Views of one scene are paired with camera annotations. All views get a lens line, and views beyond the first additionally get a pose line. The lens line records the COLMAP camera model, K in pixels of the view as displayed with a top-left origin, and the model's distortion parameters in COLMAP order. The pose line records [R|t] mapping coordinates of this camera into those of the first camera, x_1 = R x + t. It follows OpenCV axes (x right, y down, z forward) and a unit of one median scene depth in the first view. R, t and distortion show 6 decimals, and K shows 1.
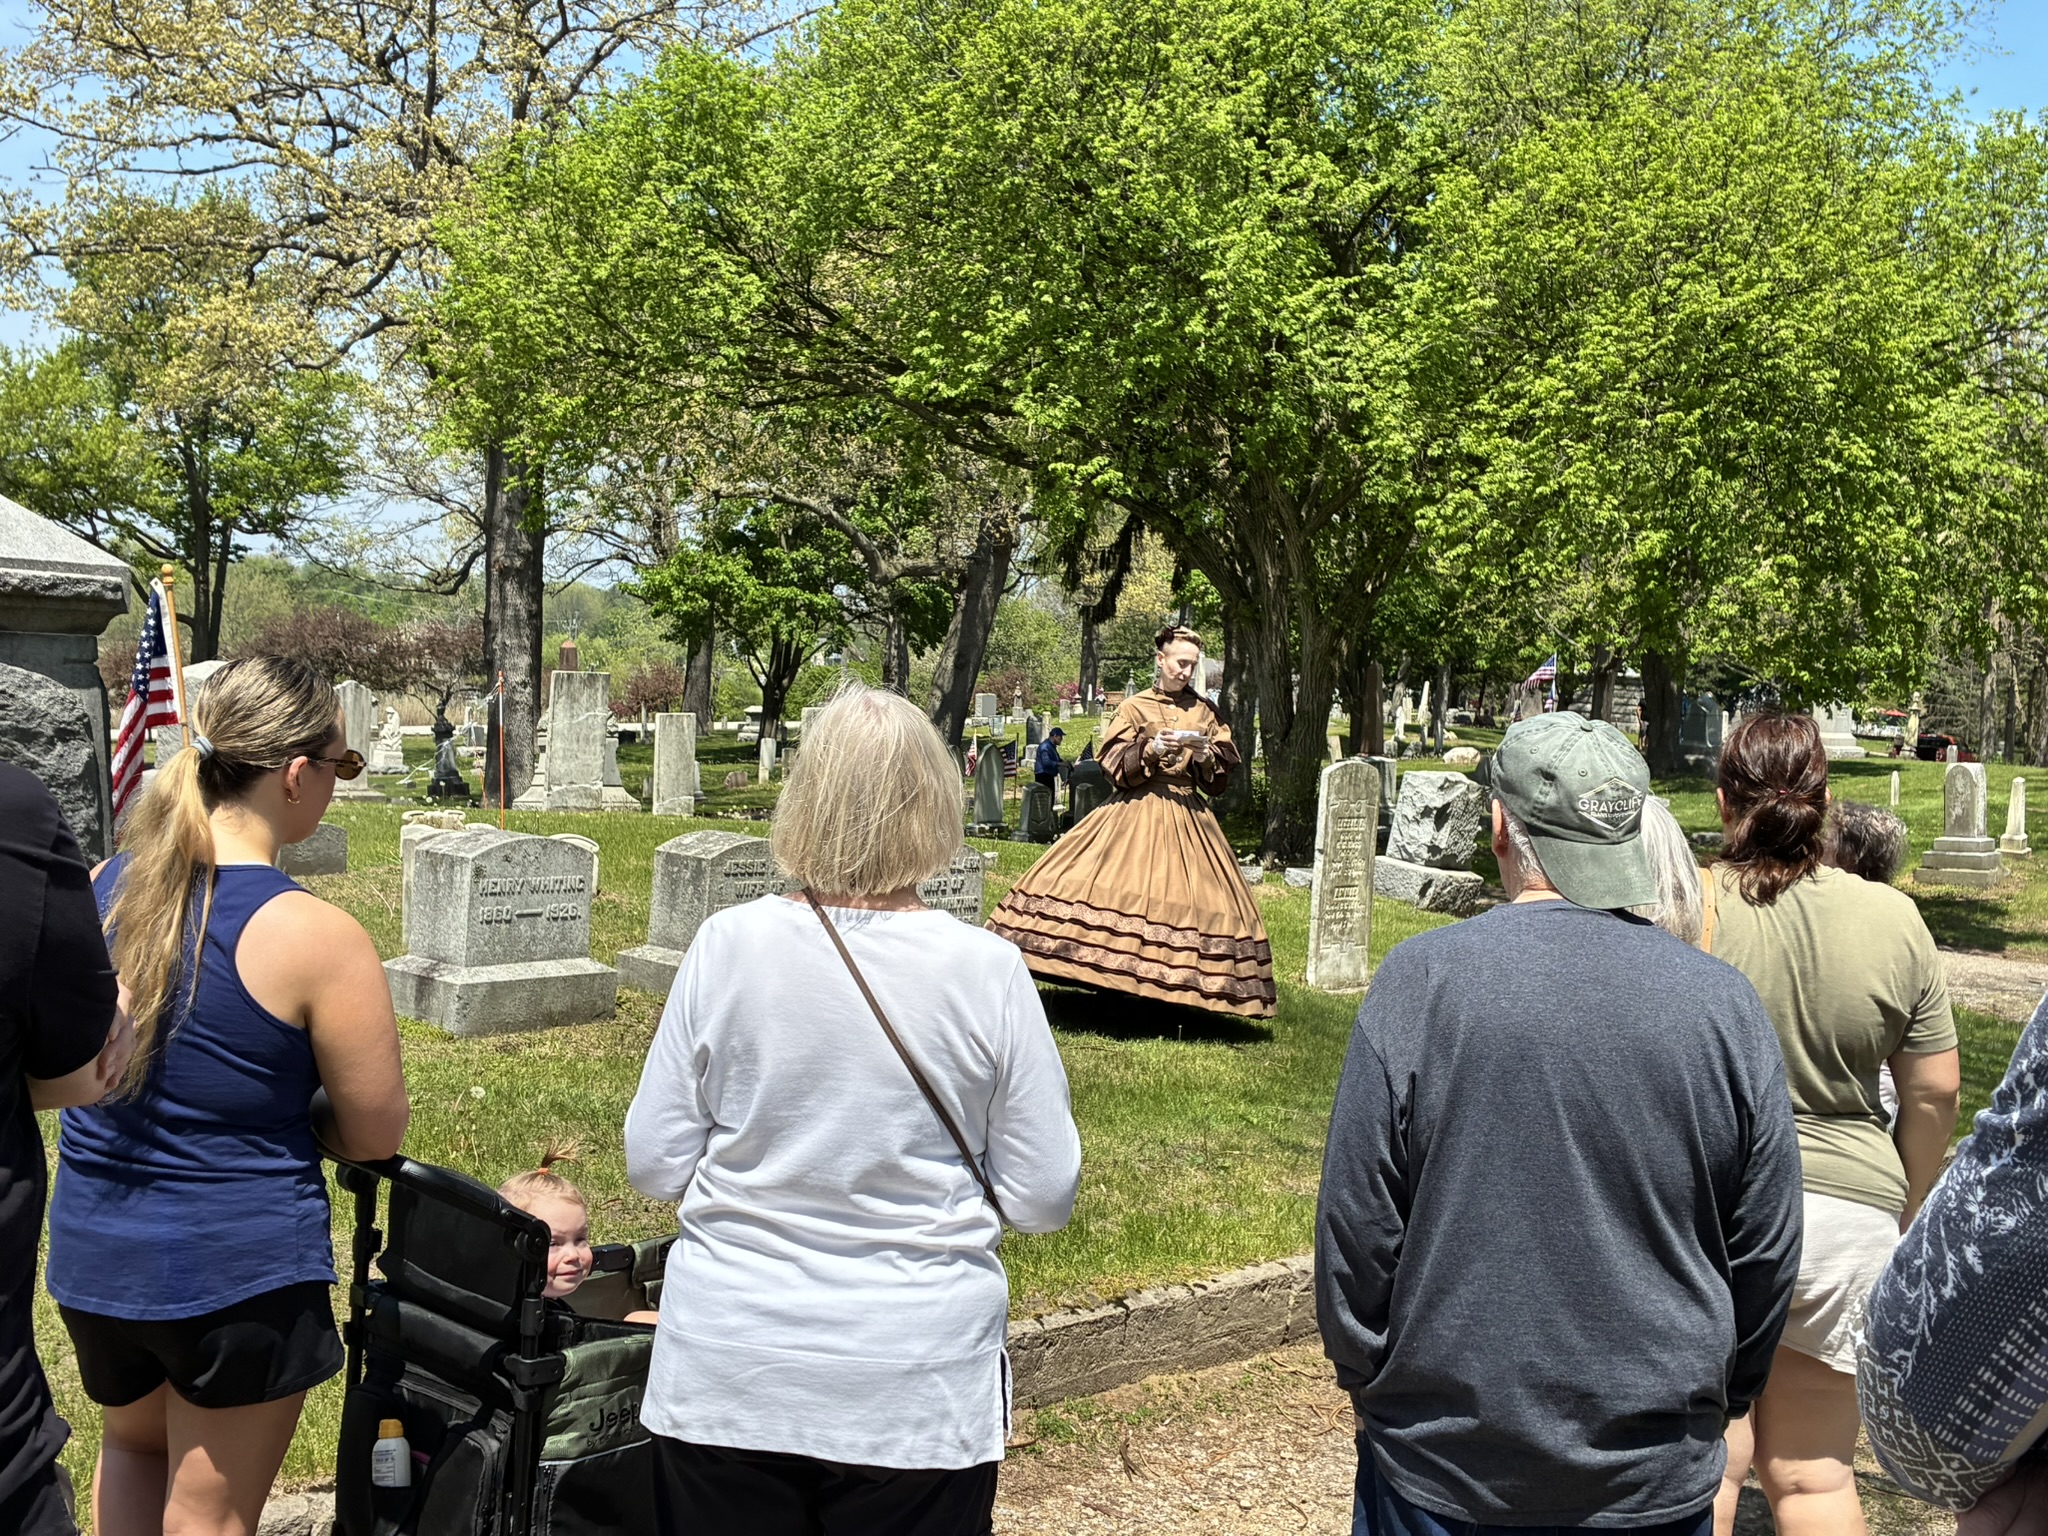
lens RADIAL K [[2322.5, 0, 1023.3], [0, 2322.5, 809.4], [0, 0, 1]] dist [0.001641, -0.048164]
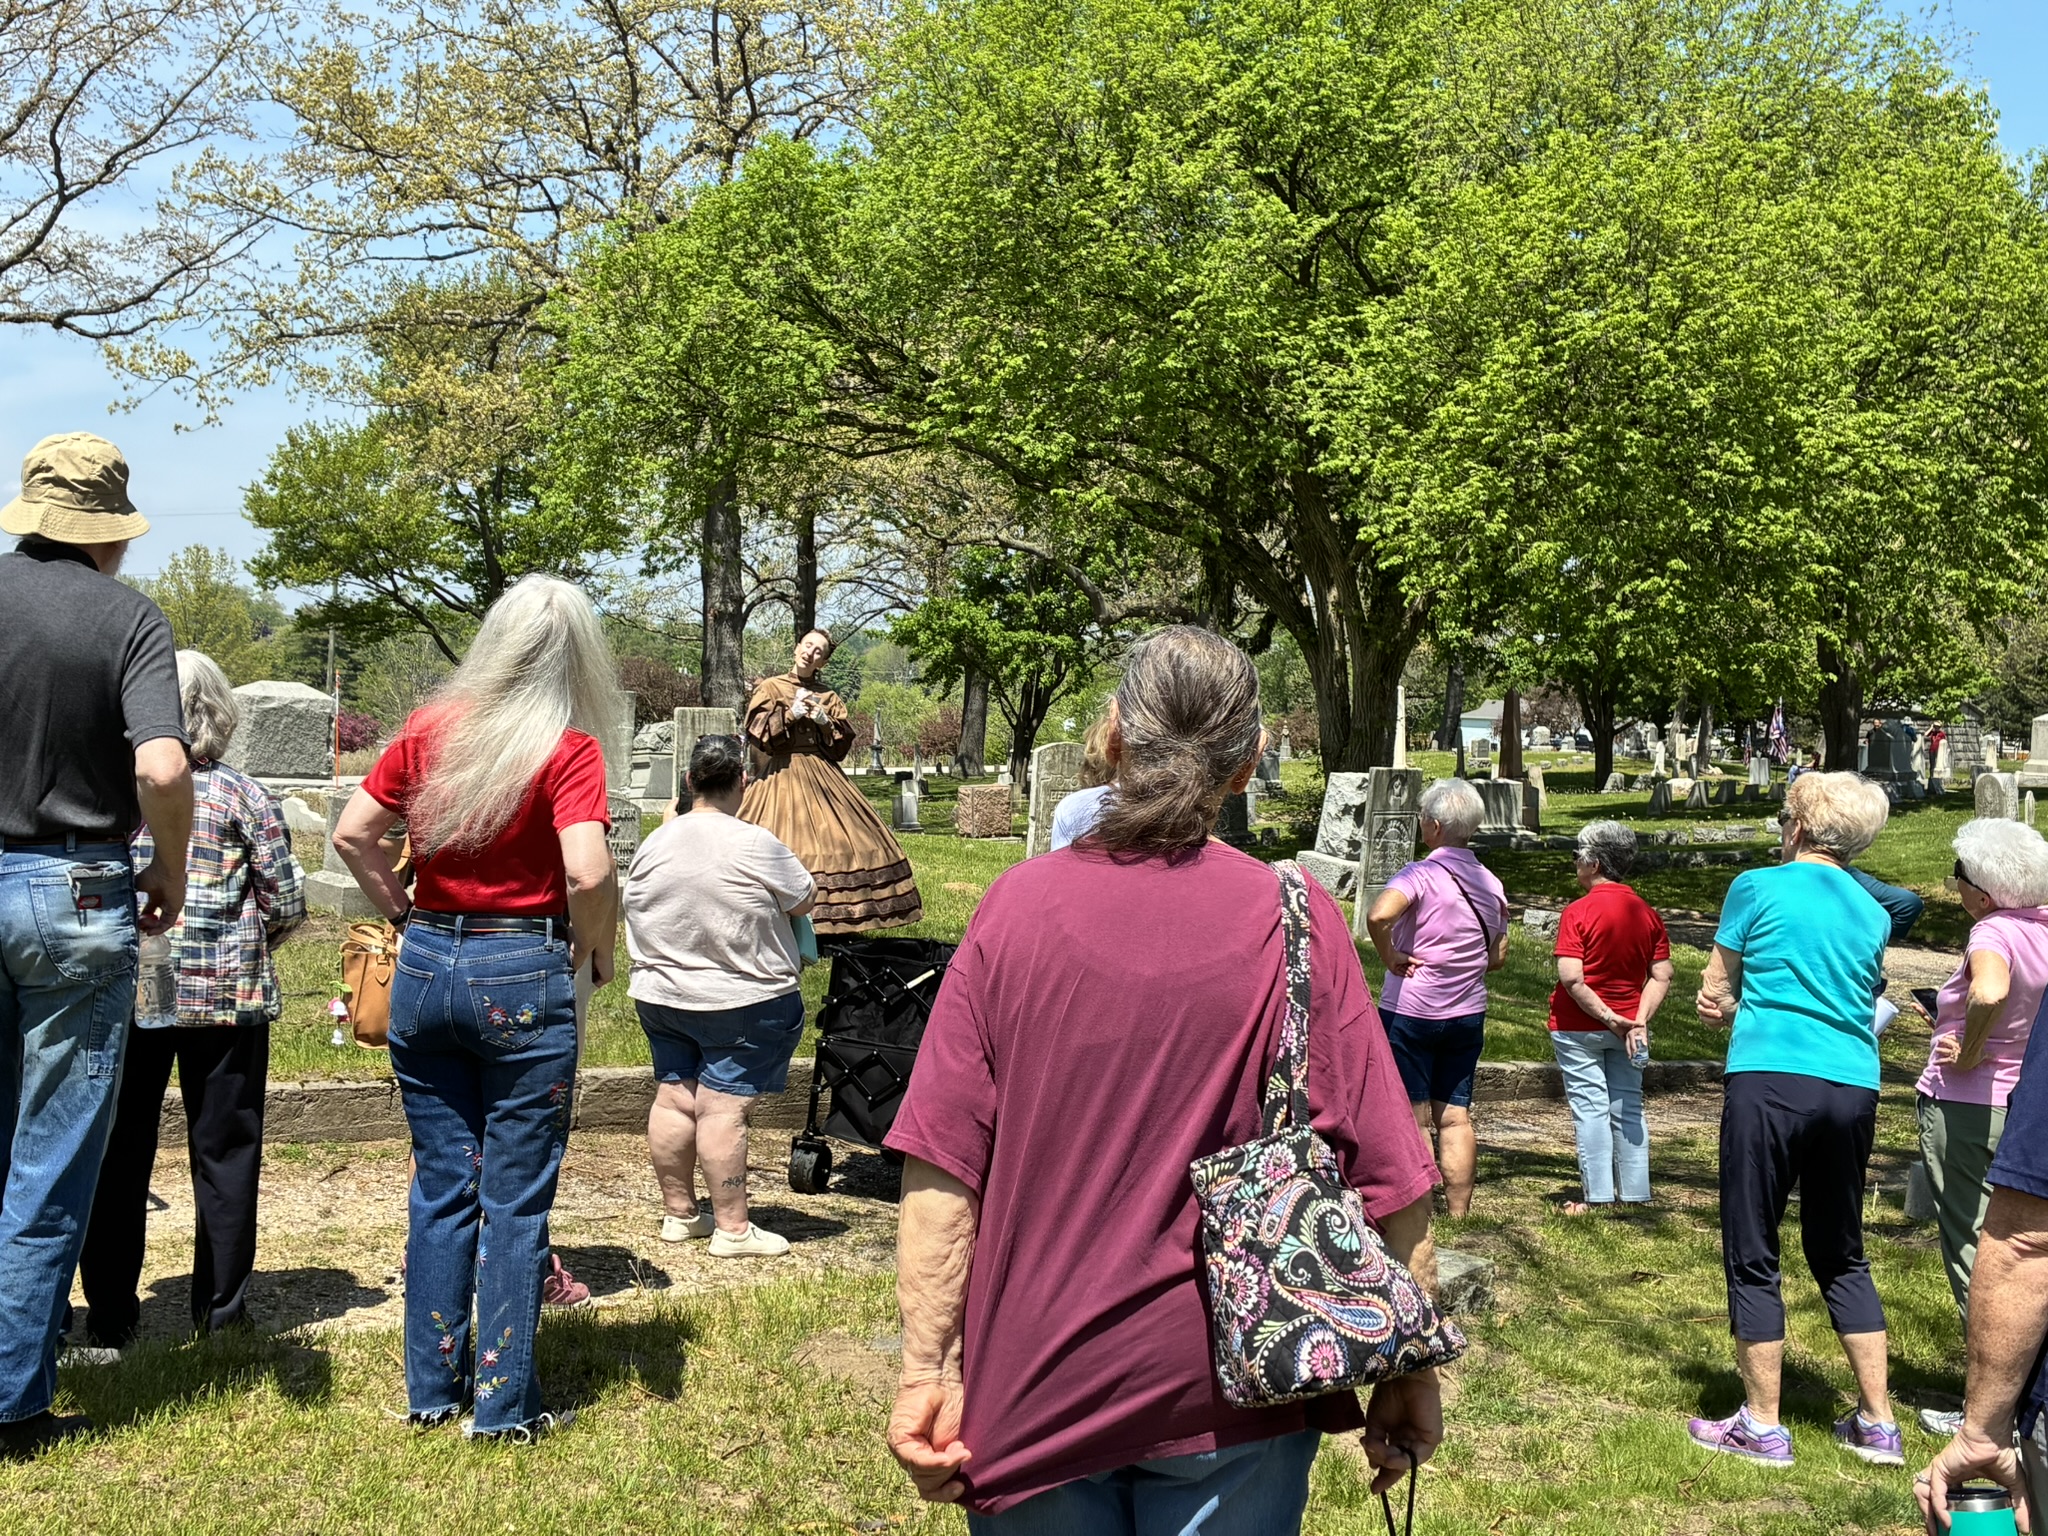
lens RADIAL K [[2324.4, 0, 950.4], [0, 2324.4, 767.8], [0, 0, 1]] dist [-0.116981, 0.677754]
pose [[0.984627, -0.002691, -0.174648, 0.046755], [-0.004219, 0.999223, -0.039181, 0.006278], [0.174617, 0.039316, 0.983851, -0.020068]]
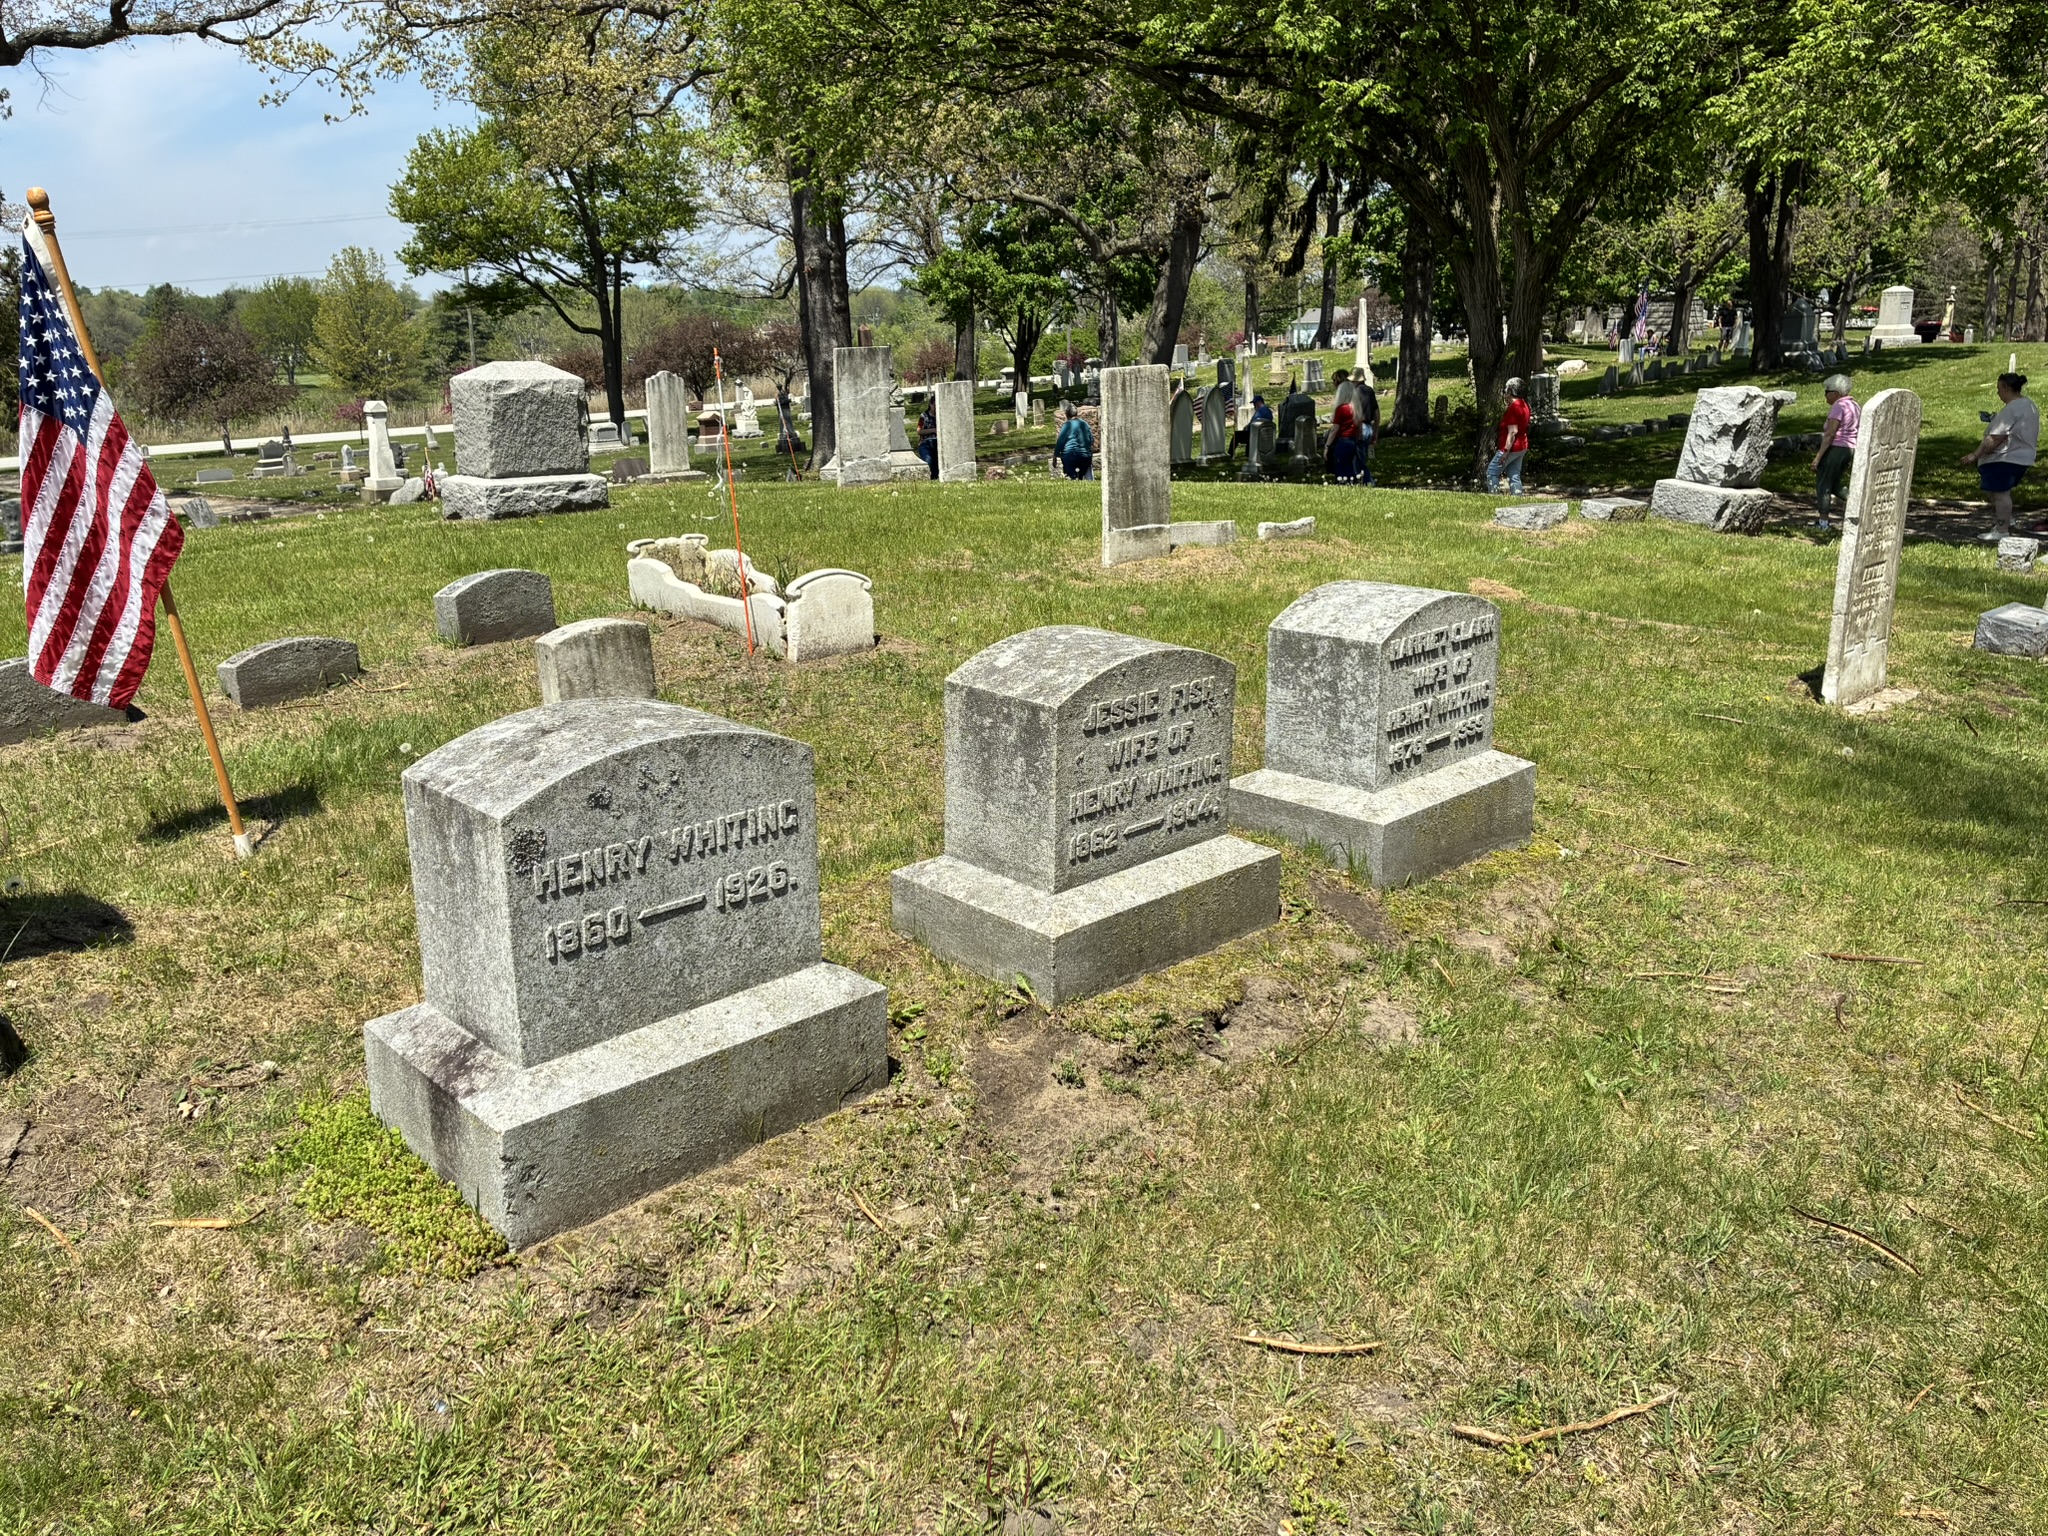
lens RADIAL K [[1548.4, 0, 1024.0], [0, 1548.4, 768.0], [0, 0, 1]] dist [0.051900, -0.074346]
pose [[0.992298, -0.042101, -0.116497, -0.012151], [0.065739, 0.976088, 0.207197, -0.004049], [0.104988, -0.213259, 0.971338, 0.079009]]
